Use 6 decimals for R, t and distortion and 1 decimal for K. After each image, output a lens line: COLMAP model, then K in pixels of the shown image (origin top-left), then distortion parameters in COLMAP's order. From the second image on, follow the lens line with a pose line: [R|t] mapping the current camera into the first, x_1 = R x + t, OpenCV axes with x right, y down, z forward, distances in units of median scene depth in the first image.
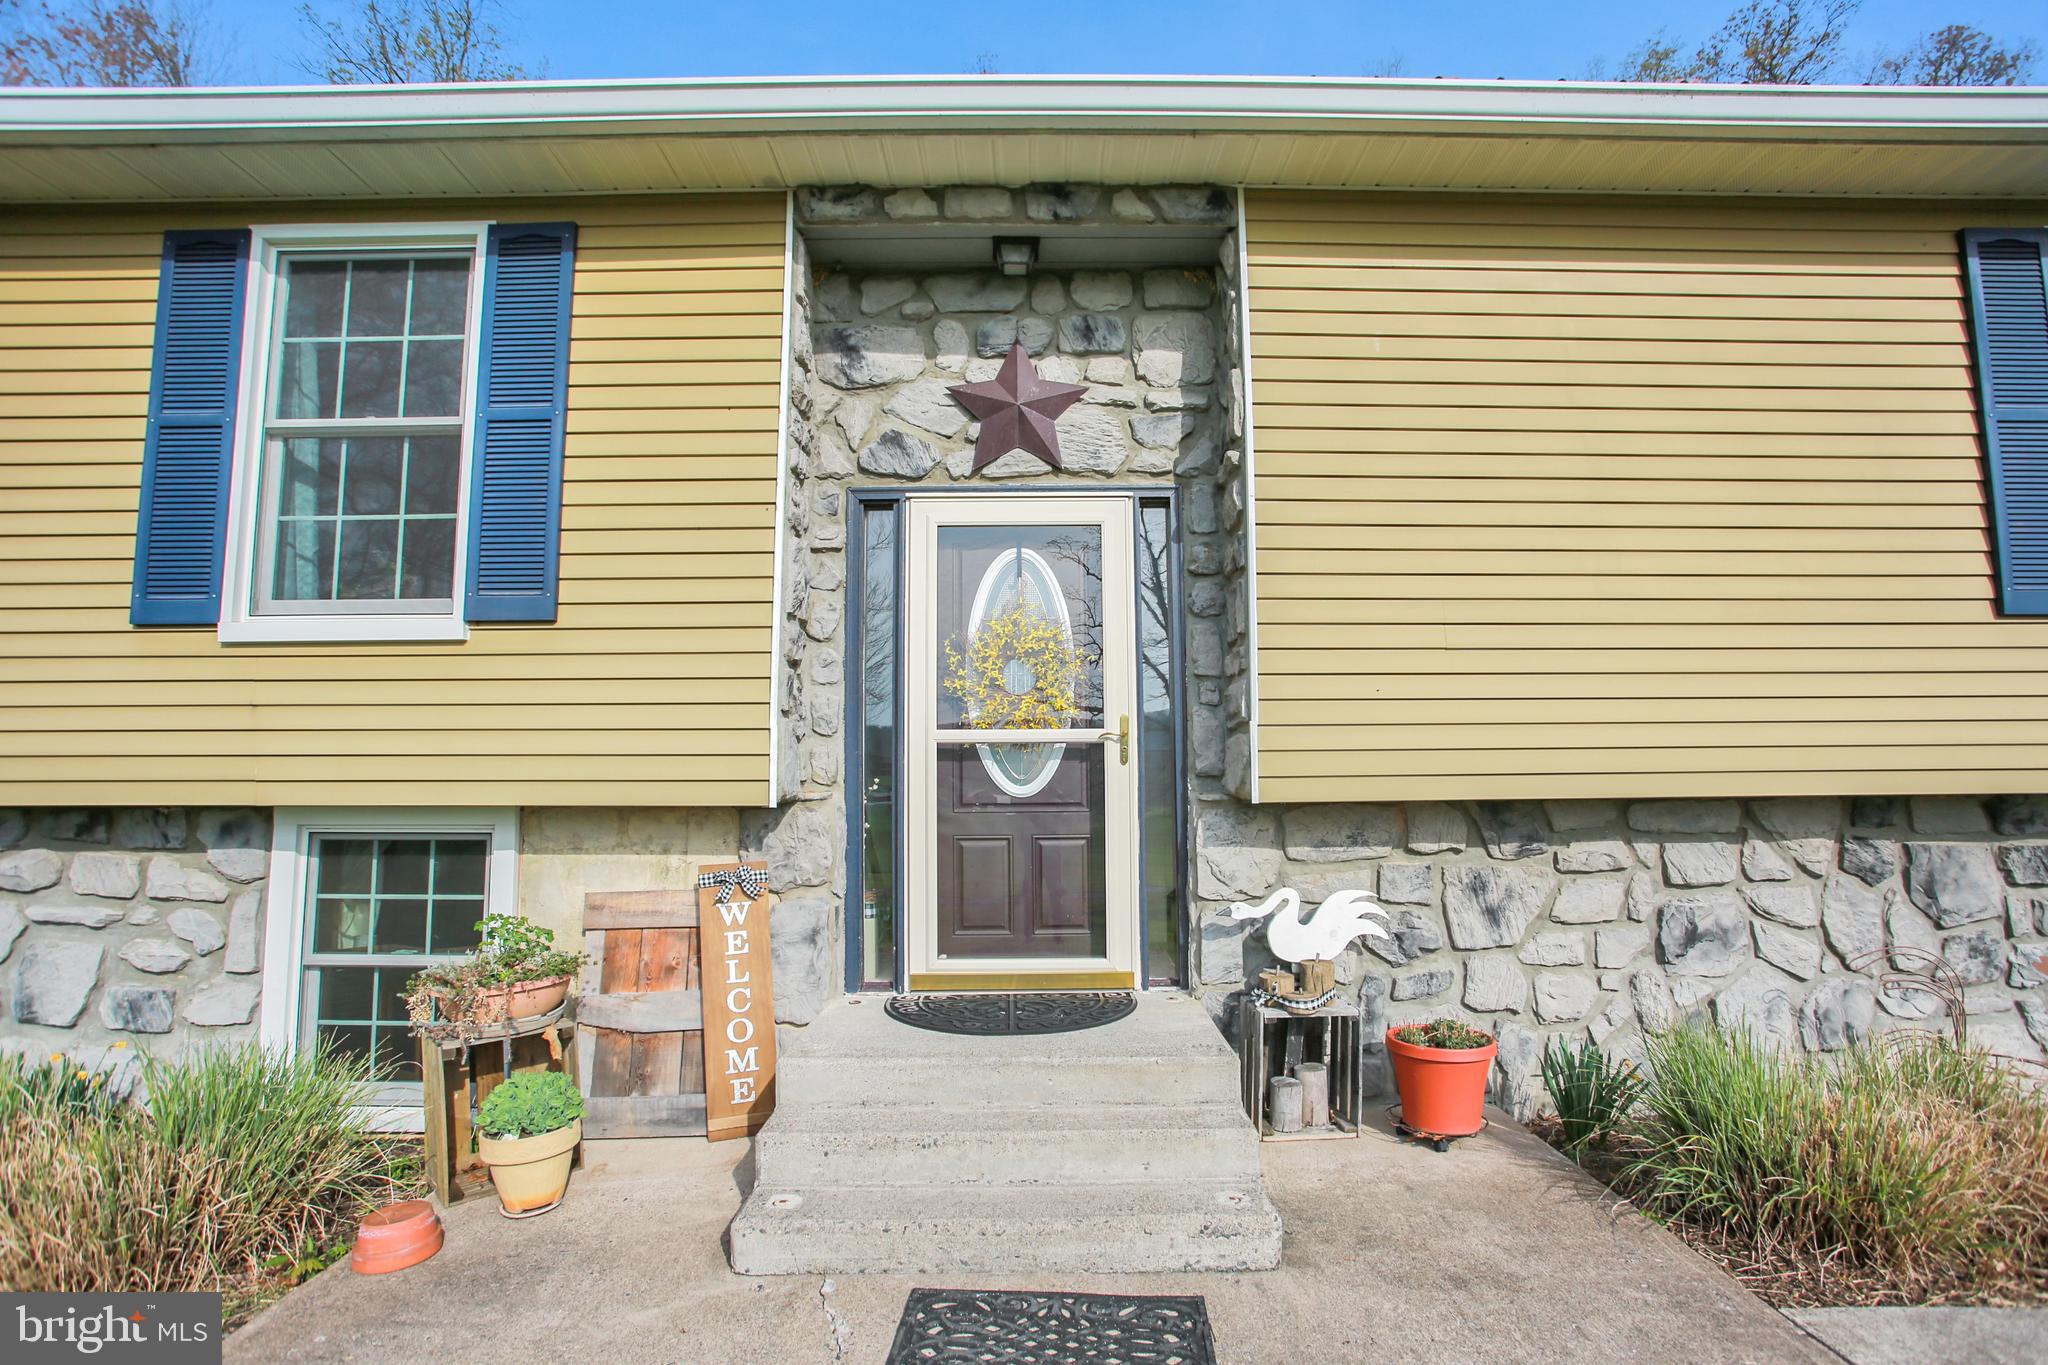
lens RADIAL K [[1008.2, 0, 1007.3], [0, 1008.2, 616.3], [0, 0, 1]] dist [-0.062940, 0.021966]
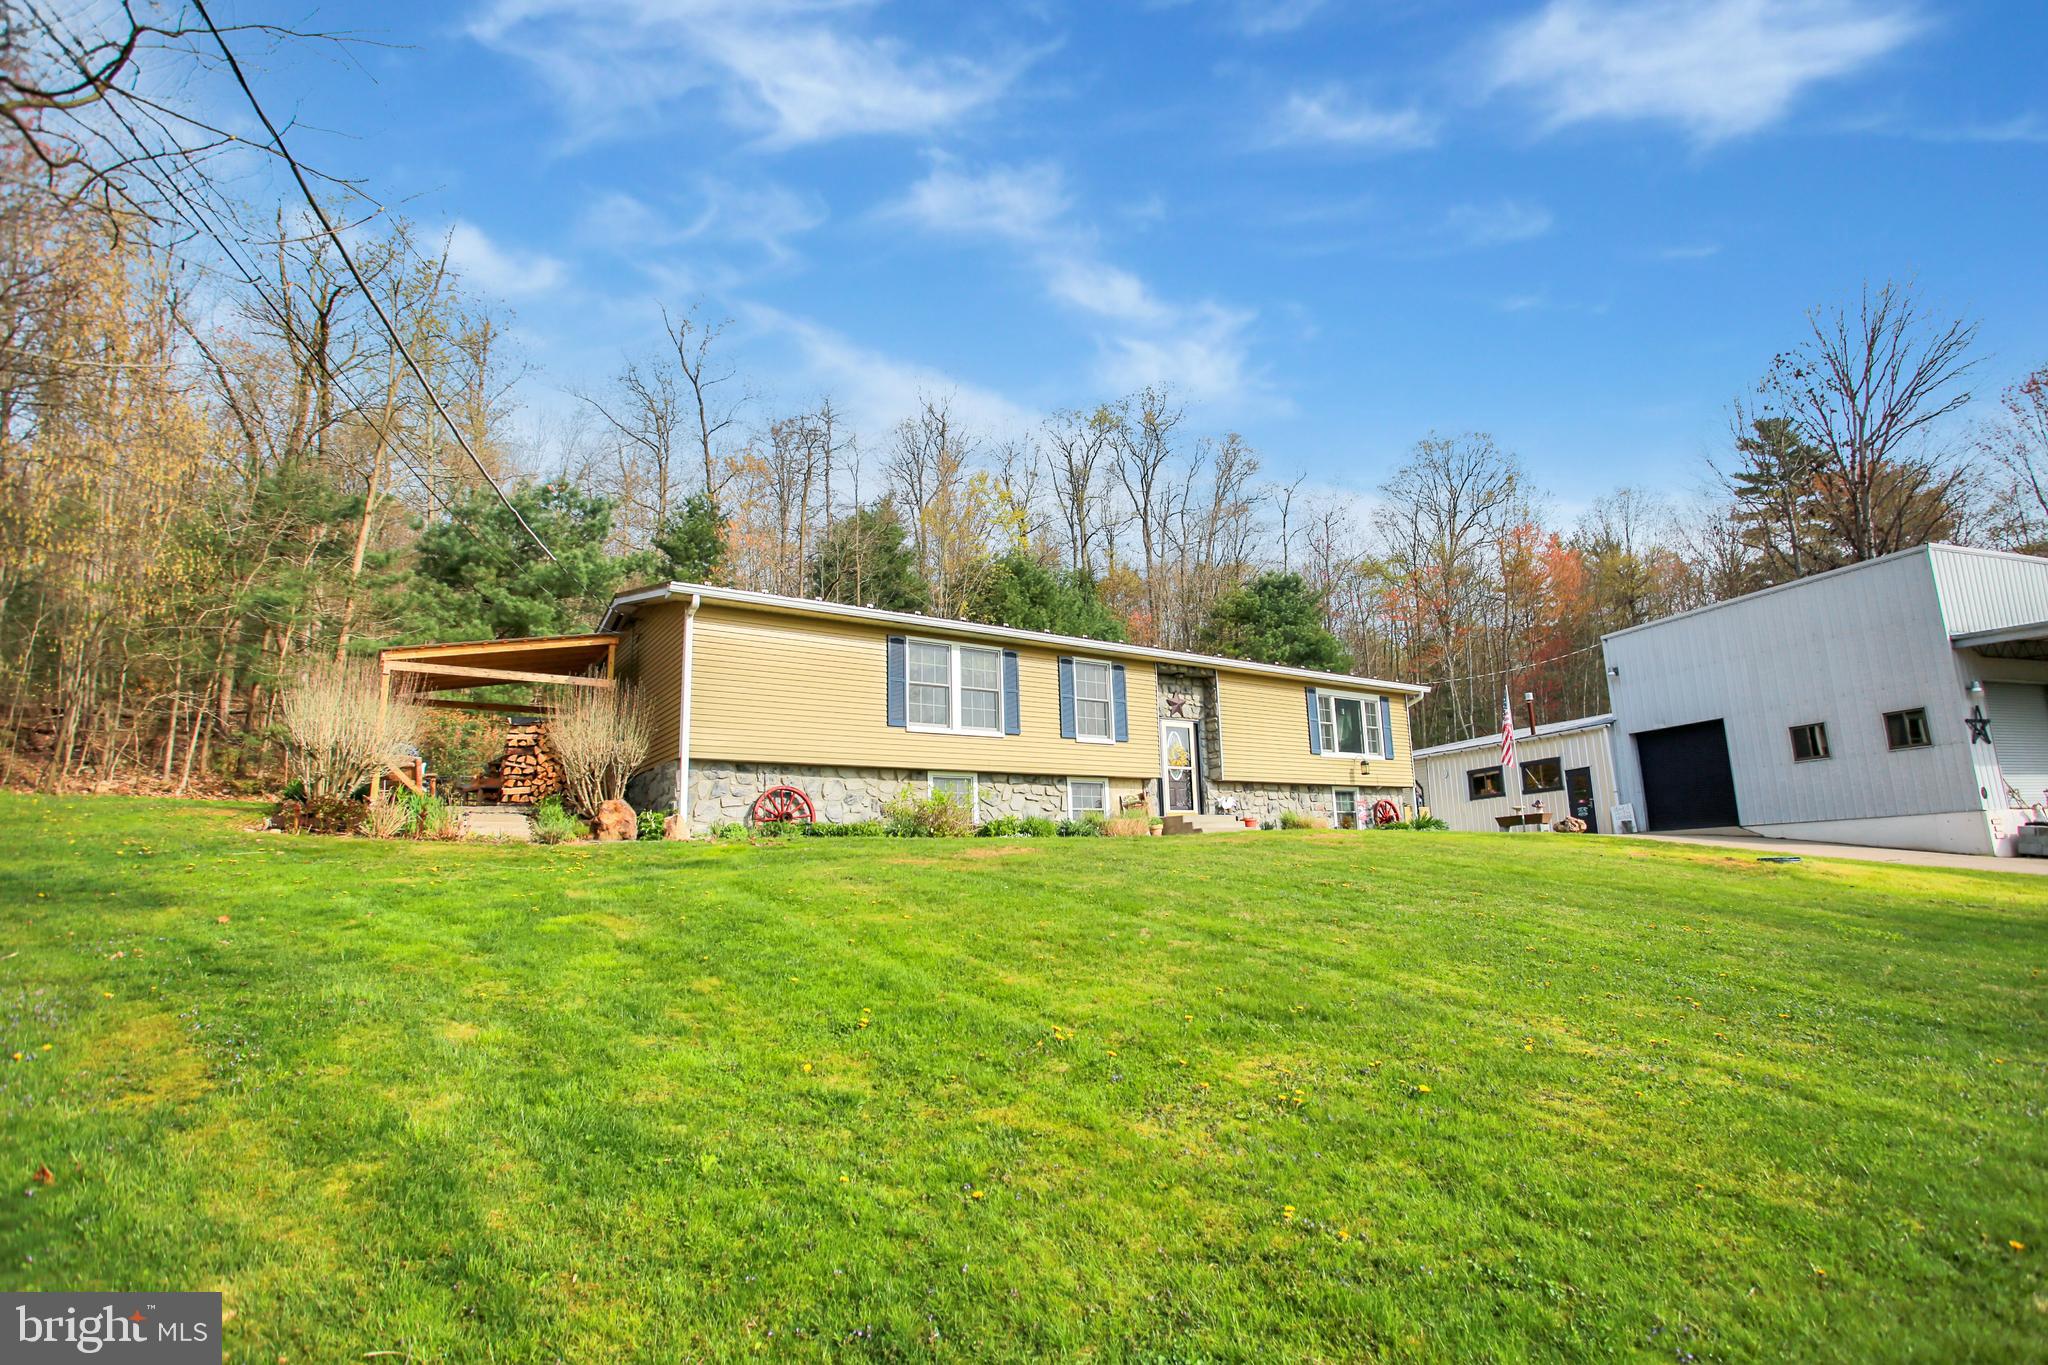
lens RADIAL K [[1008.2, 0, 1023.8], [0, 1008.2, 691.4], [0, 0, 1]] dist [-0.062940, 0.021966]
pose [[0.826946, 0.085224, 0.555785, -3.685326], [-0.036476, 0.994496, -0.098224, 0.274537], [-0.561096, 0.060953, 0.825503, -2.952566]]
